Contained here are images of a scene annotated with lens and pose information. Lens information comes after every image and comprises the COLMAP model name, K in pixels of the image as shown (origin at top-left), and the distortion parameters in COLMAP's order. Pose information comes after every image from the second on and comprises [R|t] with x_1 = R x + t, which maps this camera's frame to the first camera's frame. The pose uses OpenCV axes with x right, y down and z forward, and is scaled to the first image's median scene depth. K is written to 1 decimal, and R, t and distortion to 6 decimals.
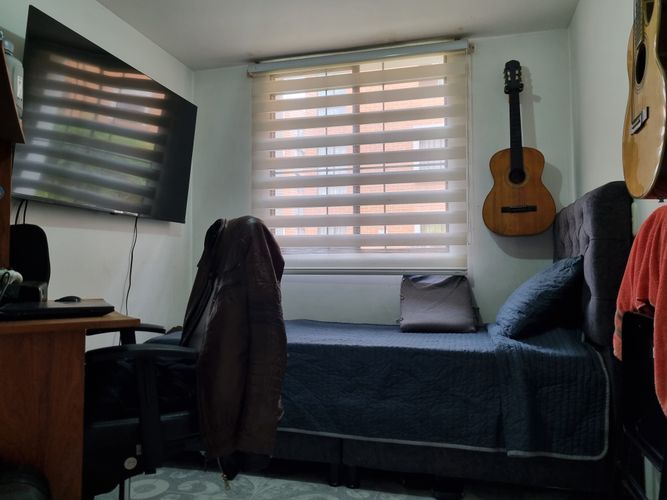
lens RADIAL K [[508.5, 0, 332.1], [0, 508.5, 251.7], [0, 0, 1]] dist [0.048606, -0.035202]
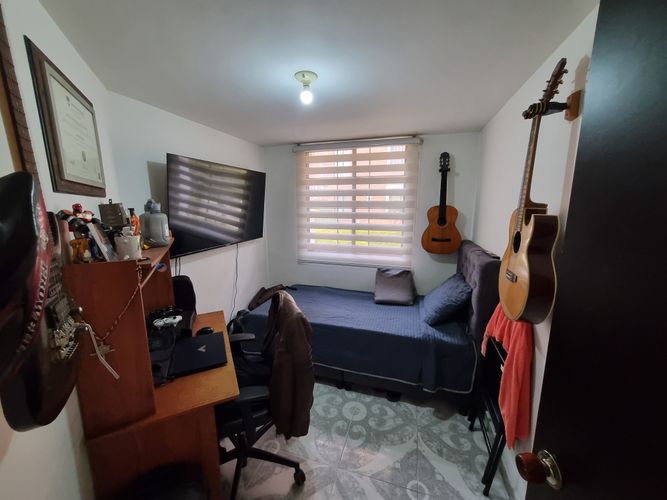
lens RADIAL K [[260.7, 0, 333.6], [0, 260.7, 250.5], [0, 0, 1]] dist [0.001675, -0.000026]
pose [[0.999481, 0.007778, -0.031261, 0.006009], [-0.000518, 0.974170, 0.225817, -0.243615], [0.032210, -0.225683, 0.973668, 0.058244]]
